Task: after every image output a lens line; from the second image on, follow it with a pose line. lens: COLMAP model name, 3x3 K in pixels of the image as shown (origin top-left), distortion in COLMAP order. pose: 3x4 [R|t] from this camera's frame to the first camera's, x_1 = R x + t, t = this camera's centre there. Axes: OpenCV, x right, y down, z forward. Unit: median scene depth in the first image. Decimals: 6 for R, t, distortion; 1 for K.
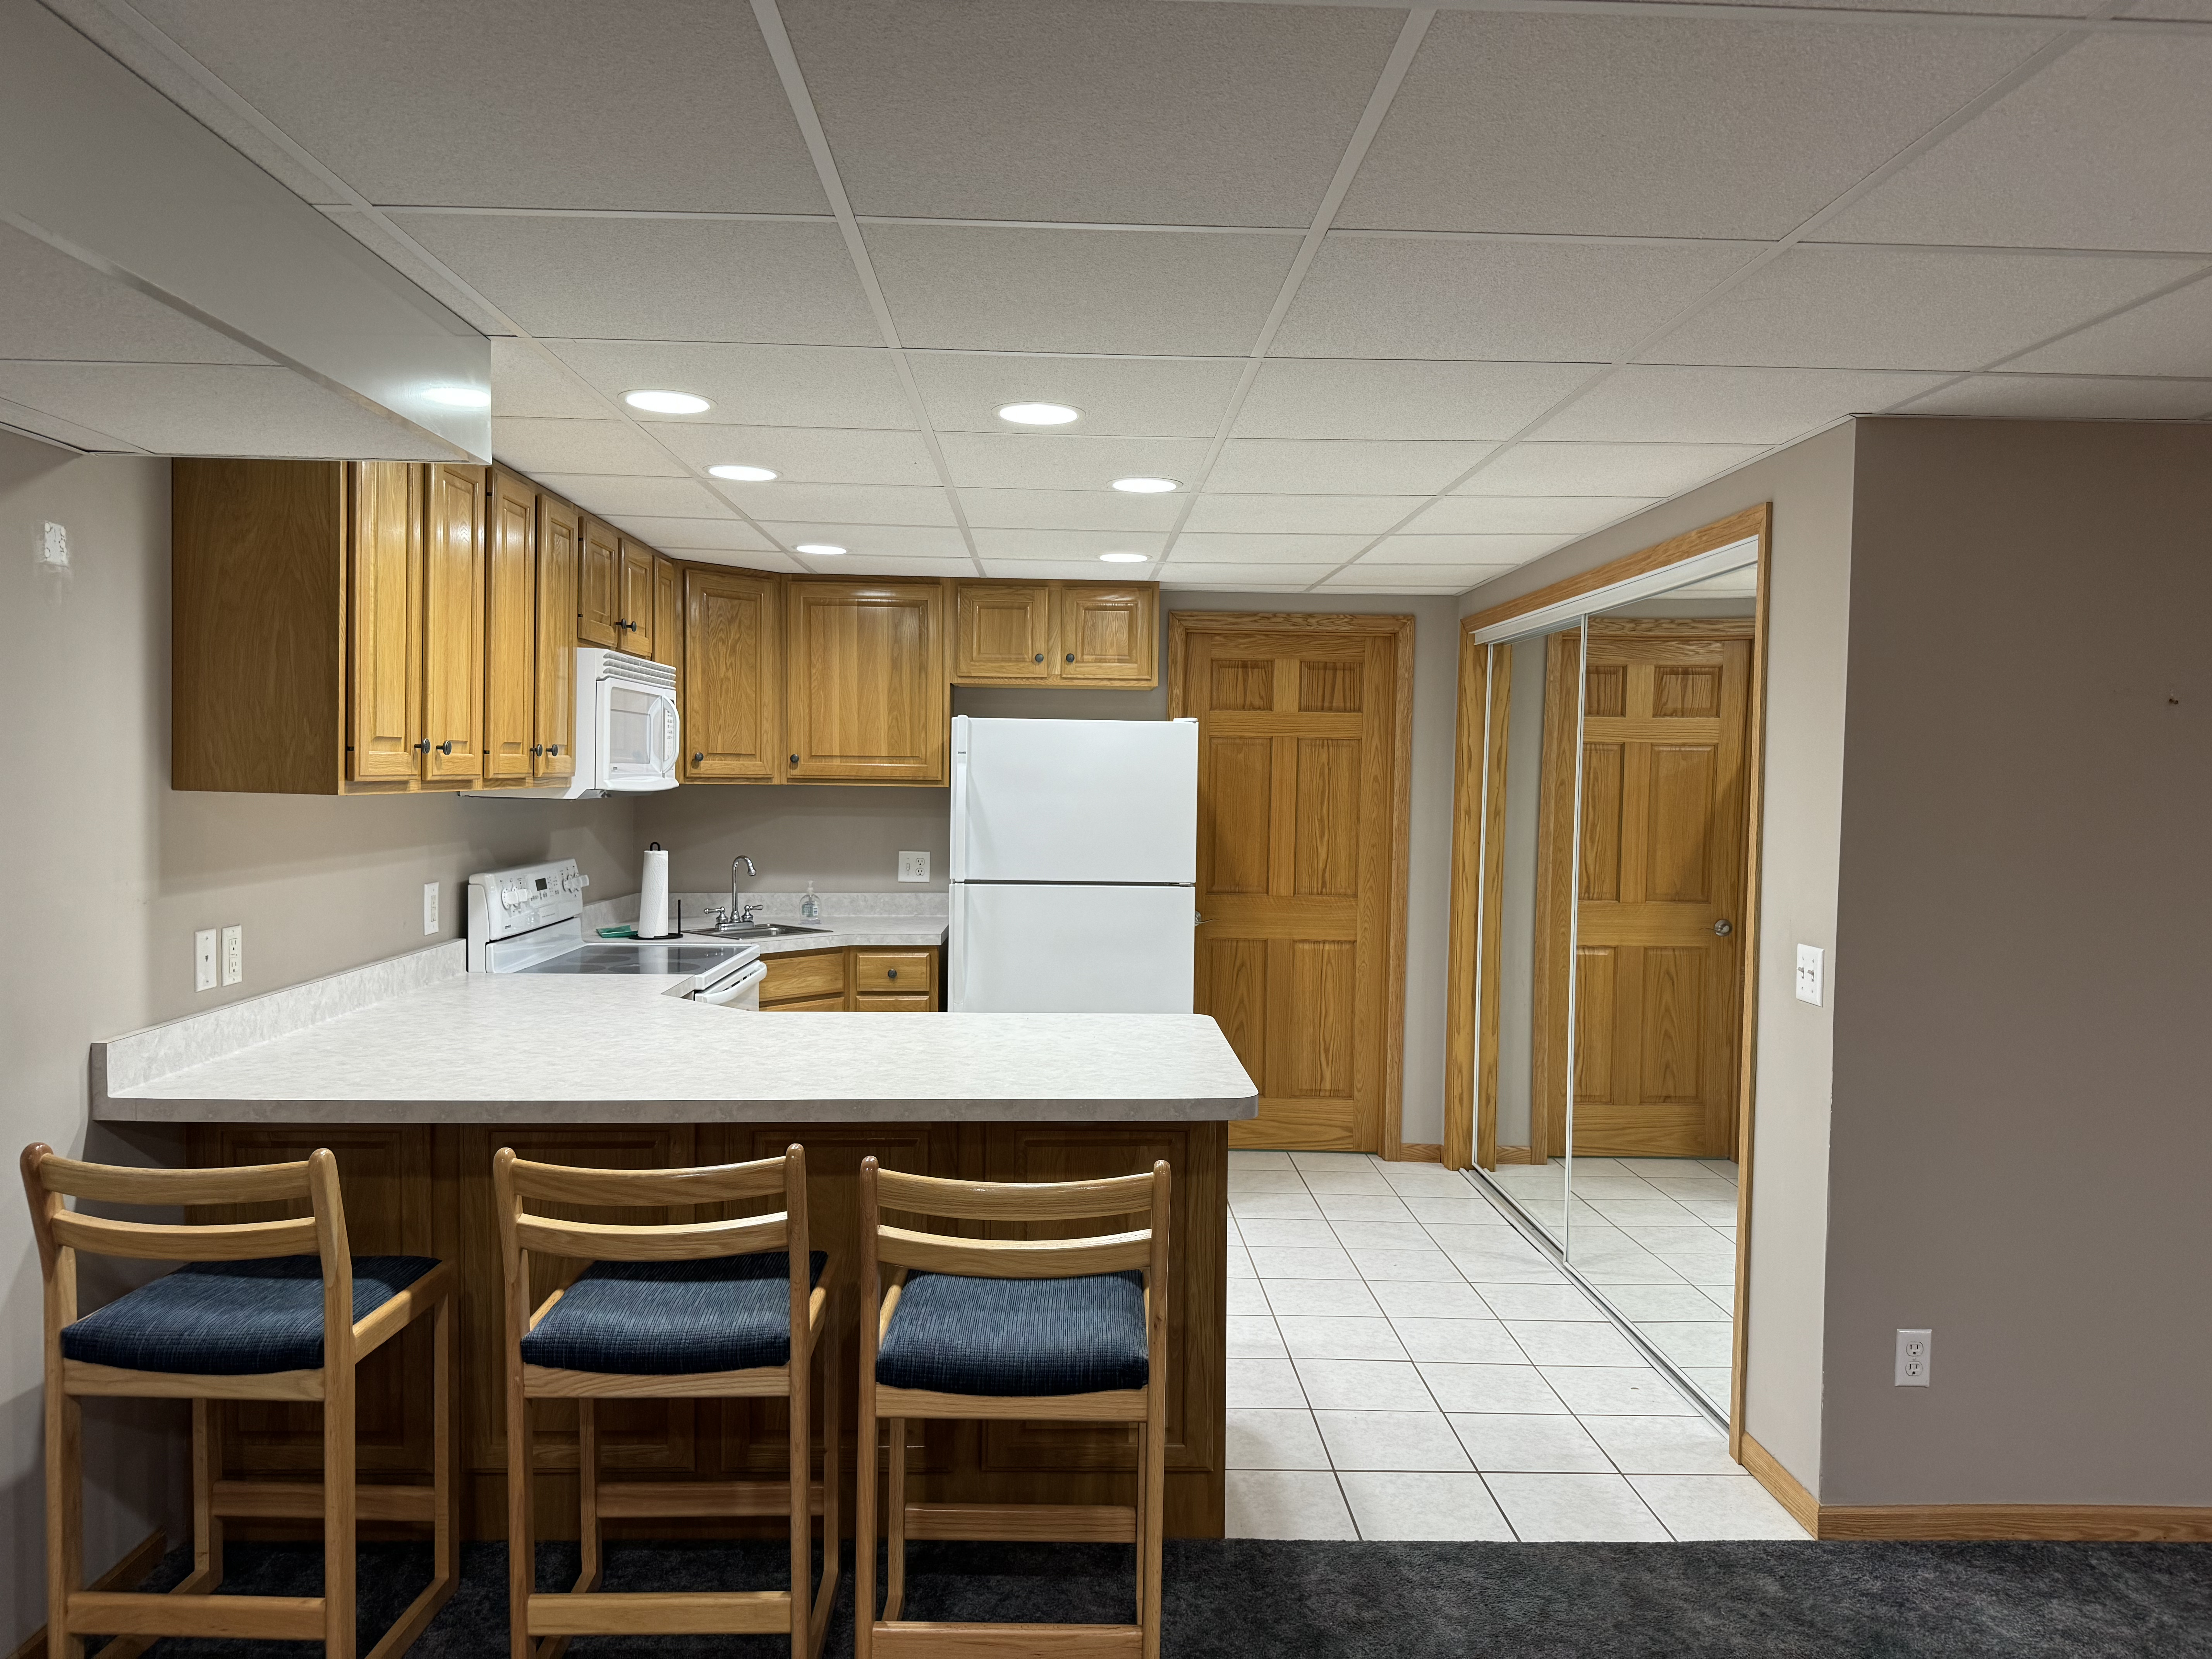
lens RADIAL K [[1552.5, 0, 1102.8], [0, 1552.5, 831.7], [0, 0, 1]] dist [-0.000676, -0.000208]
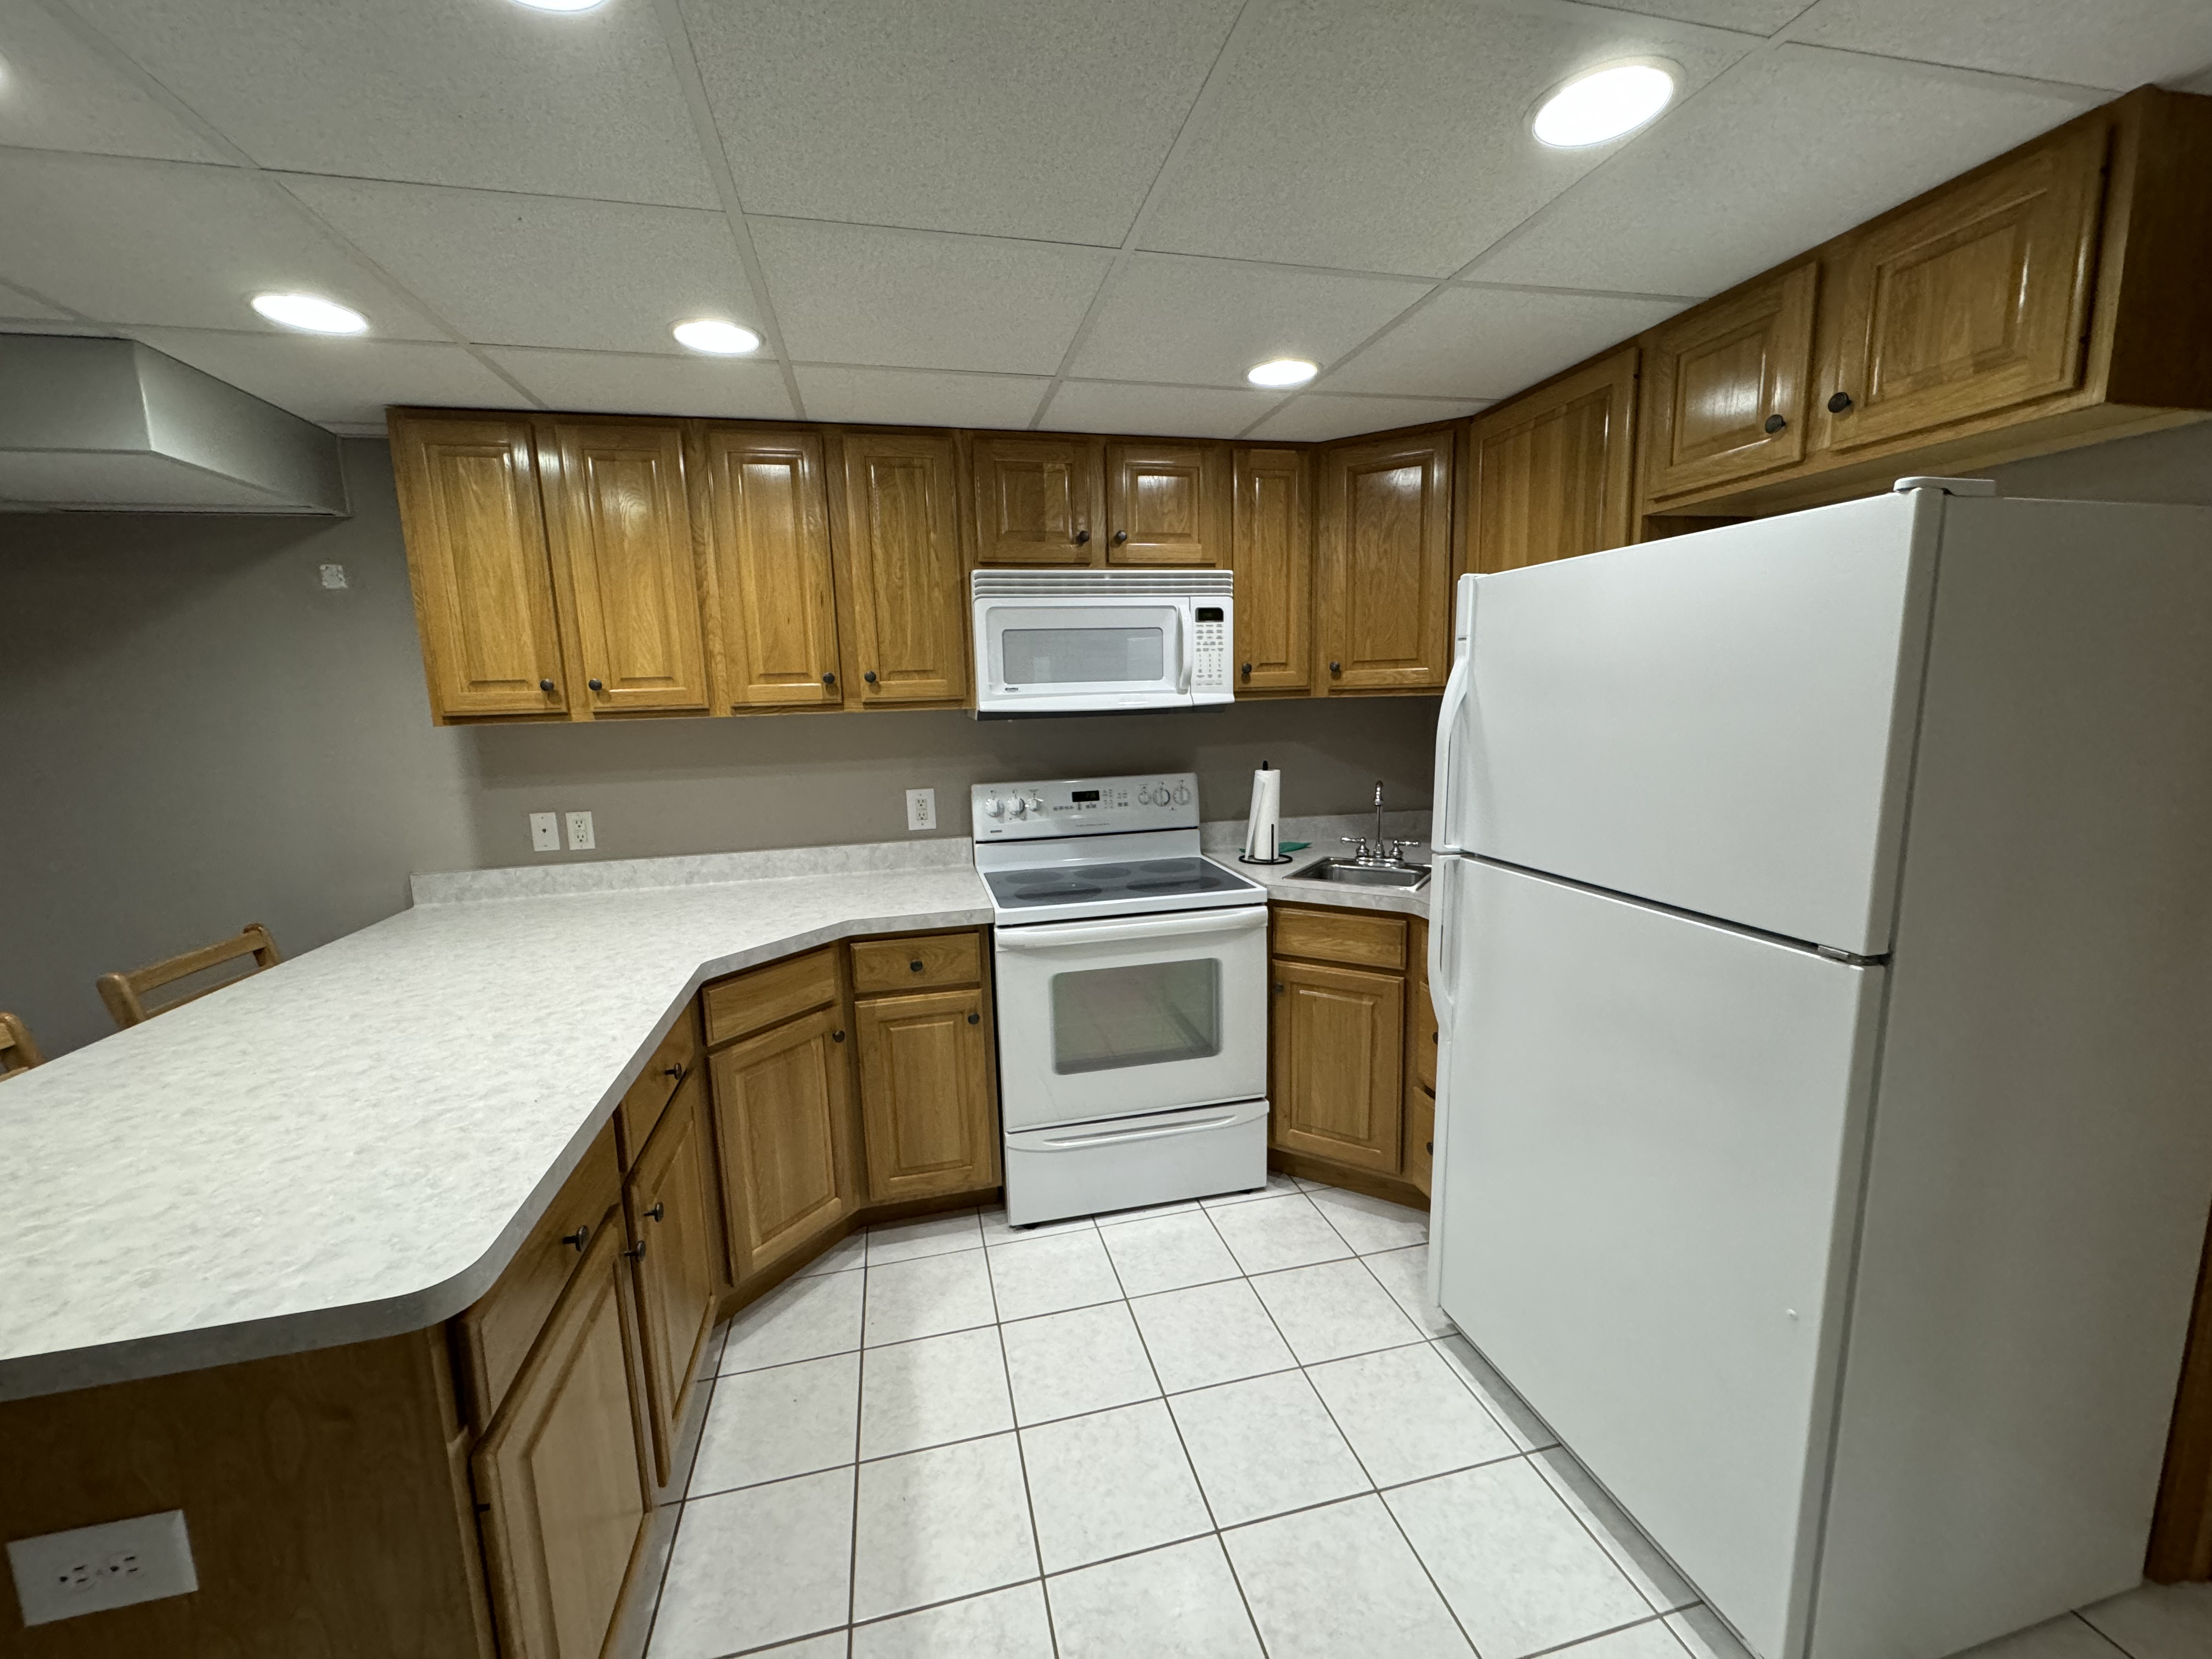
lens RADIAL K [[882.5, 0, 1102.3], [0, 882.5, 833.5], [0, 0, 1]] dist [-0.001995, -0.000428]
pose [[0.205885, 0.137378, -0.968885, 0.223655], [-0.005455, 0.990243, 0.139247, -0.023951], [0.978561, -0.023384, 0.204626, 0.793625]]
